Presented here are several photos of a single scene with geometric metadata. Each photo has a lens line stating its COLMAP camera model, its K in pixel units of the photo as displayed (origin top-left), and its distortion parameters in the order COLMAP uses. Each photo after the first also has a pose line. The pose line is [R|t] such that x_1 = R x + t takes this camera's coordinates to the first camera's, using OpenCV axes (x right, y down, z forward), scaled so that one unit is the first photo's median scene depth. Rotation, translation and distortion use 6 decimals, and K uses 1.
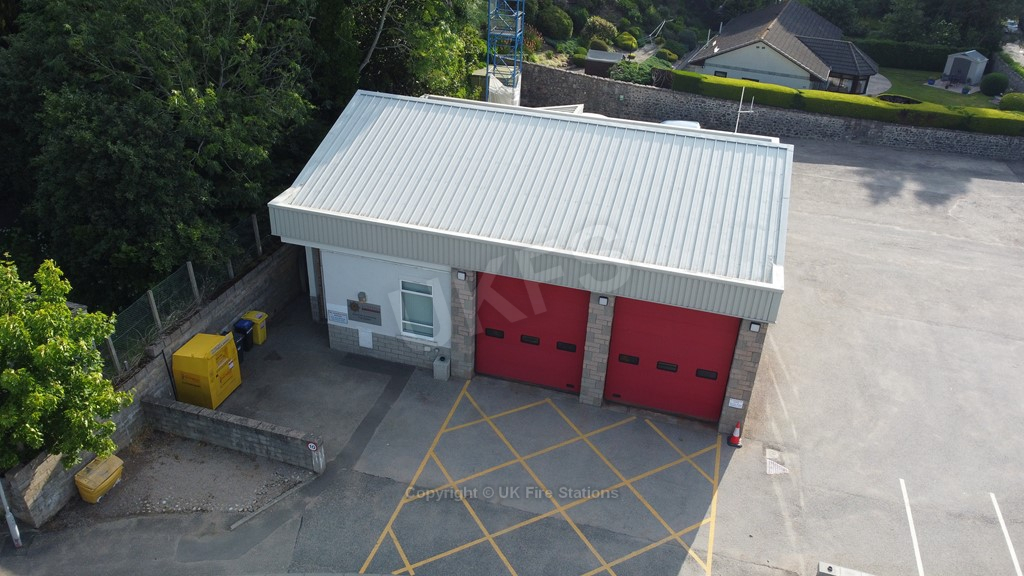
lens RADIAL K [[777.6, 0, 514.1], [0, 777.6, 286.0], [0, 0, 1]] dist [0.006824, -0.007894]
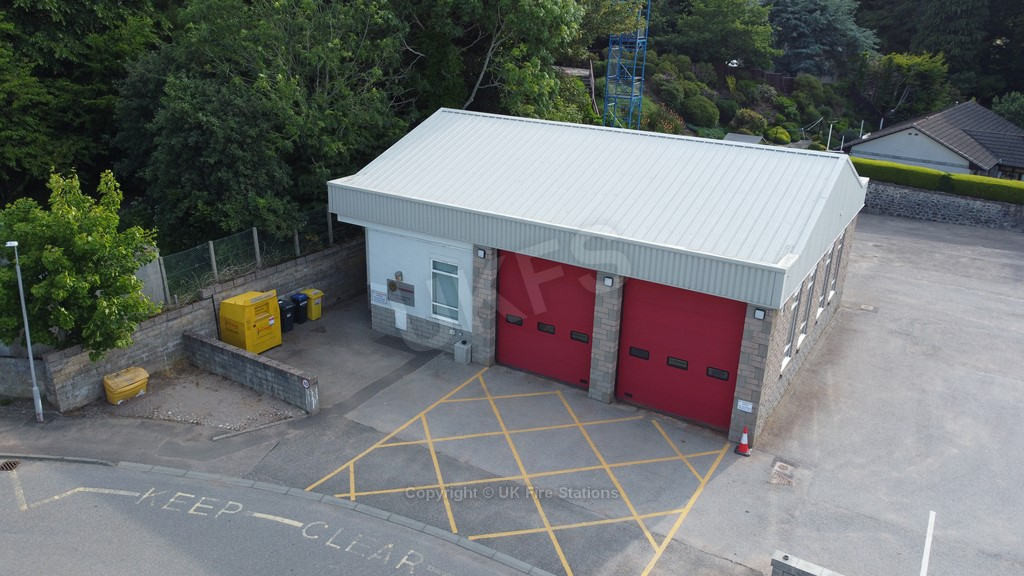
lens RADIAL K [[777.6, 0, 513.6], [0, 777.6, 286.5], [0, 0, 1]] dist [0.006824, -0.007894]
pose [[0.963170, 0.080225, -0.256647, 0.229488], [-0.123136, 0.980091, -0.155752, 0.176115], [0.239042, 0.181619, 0.953873, 0.035094]]
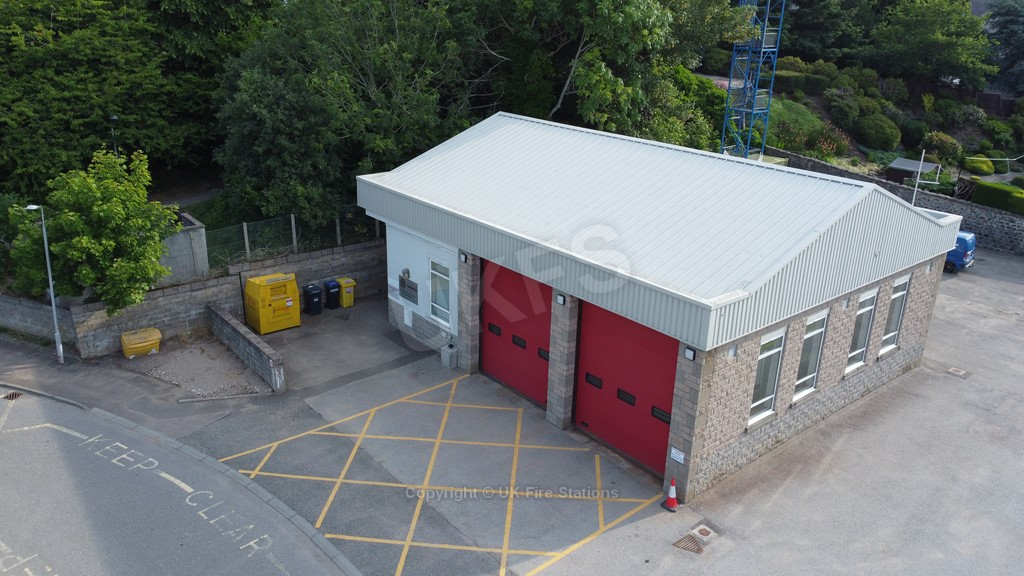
lens RADIAL K [[777.6, 0, 512.9], [0, 777.6, 287.2], [0, 0, 1]] dist [0.006824, -0.007894]
pose [[0.829616, 0.177705, -0.529299, 0.503353], [-0.272724, 0.956186, -0.106438, 0.108318], [0.487194, 0.232655, 0.841732, 0.178969]]
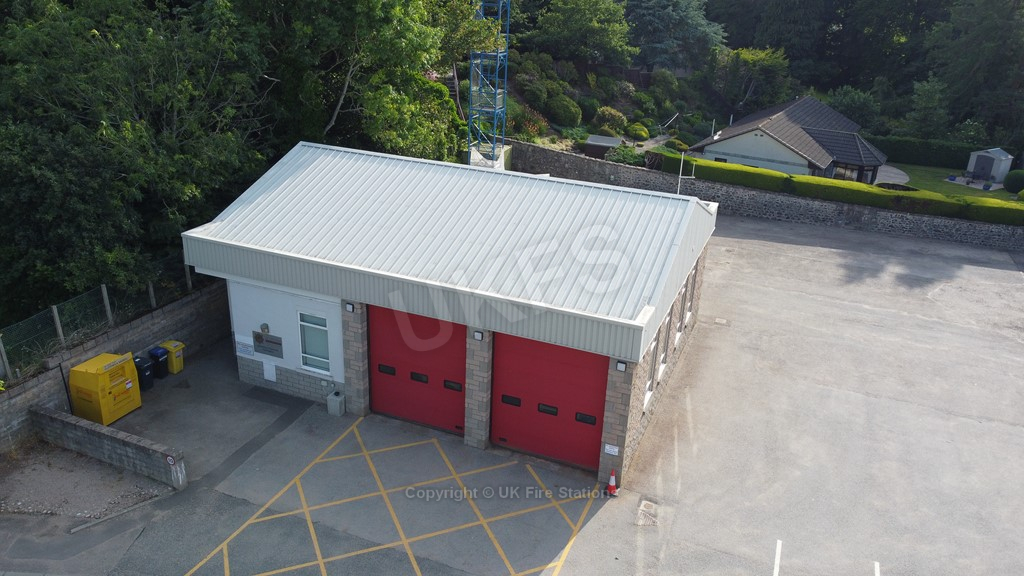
lens RADIAL K [[777.6, 0, 513.9], [0, 777.6, 285.9], [0, 0, 1]] dist [0.006824, -0.007894]
pose [[0.994288, 0.040954, -0.098565, 0.233832], [-0.053820, 0.989835, -0.131642, 0.077569], [0.092172, 0.136194, 0.986385, 0.009837]]
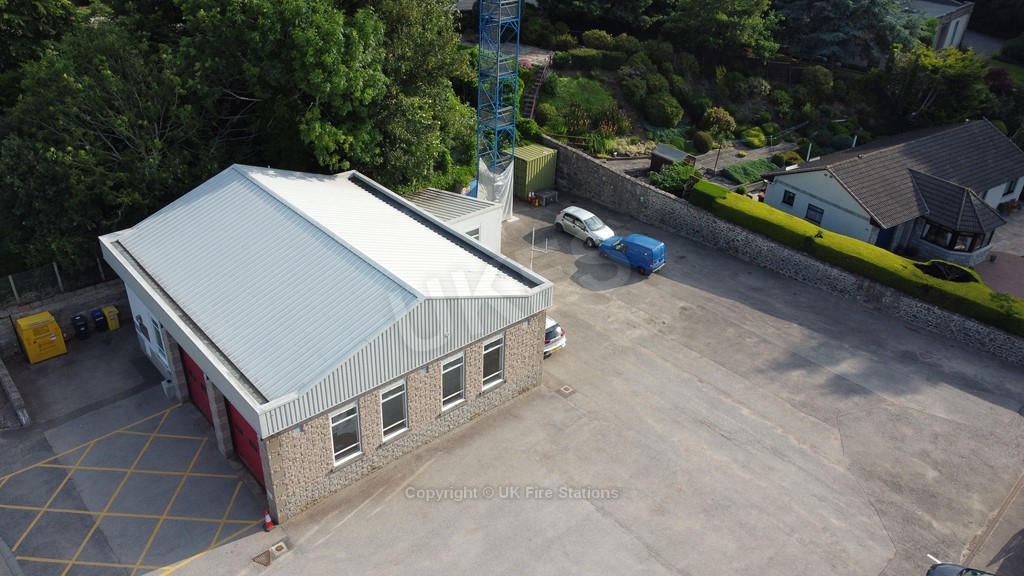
lens RADIAL K [[777.6, 0, 513.3], [0, 777.6, 289.2], [0, 0, 1]] dist [0.006824, -0.007894]
pose [[0.846816, 0.263761, -0.461880, 0.985349], [-0.266664, 0.961895, 0.060396, -0.295589], [0.460210, 0.072023, 0.884884, 0.097067]]
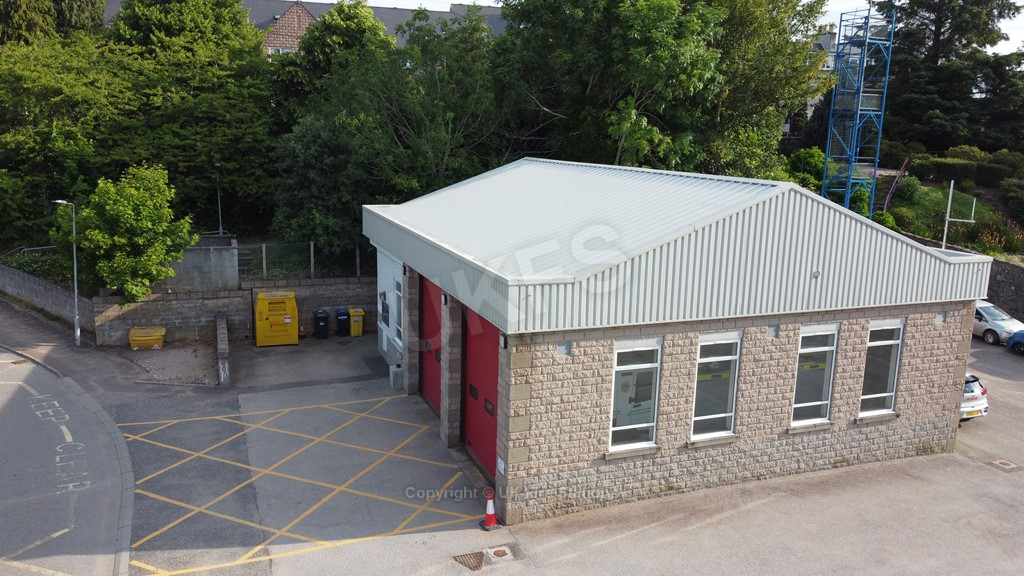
lens RADIAL K [[777.6, 0, 511.7], [0, 777.6, 287.7], [0, 0, 1]] dist [0.006824, -0.007894]
pose [[0.605034, 0.130073, -0.785503, 0.768405], [-0.396235, 0.904910, -0.155355, 0.102819], [0.690603, 0.405239, 0.599041, 0.481111]]
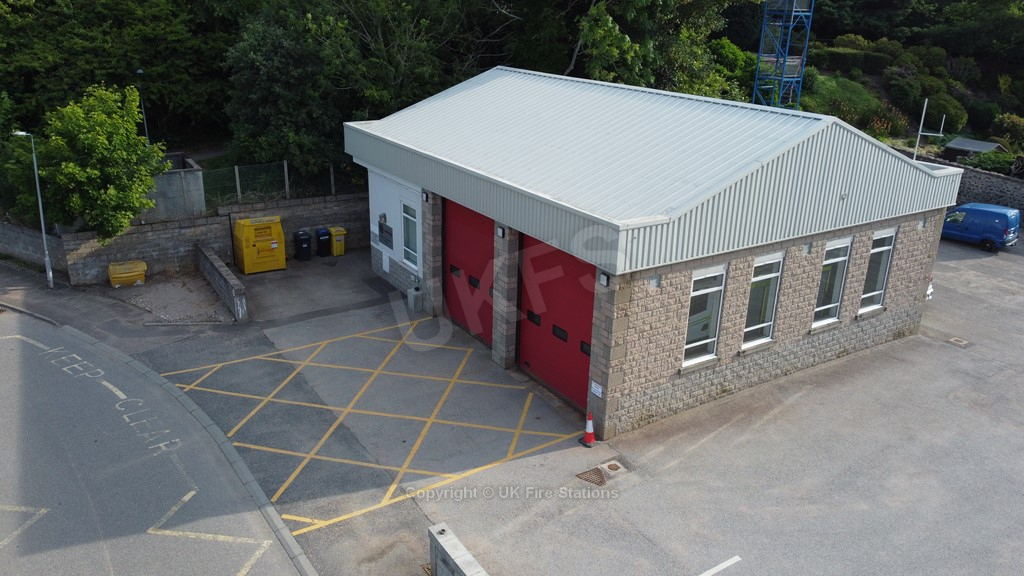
lens RADIAL K [[777.6, 0, 512.6], [0, 777.6, 287.5], [0, 0, 1]] dist [0.006824, -0.007894]
pose [[0.753552, 0.207586, -0.623752, 0.638882], [-0.322828, 0.943398, -0.076042, 0.131449], [0.572661, 0.258666, 0.777914, 0.296649]]
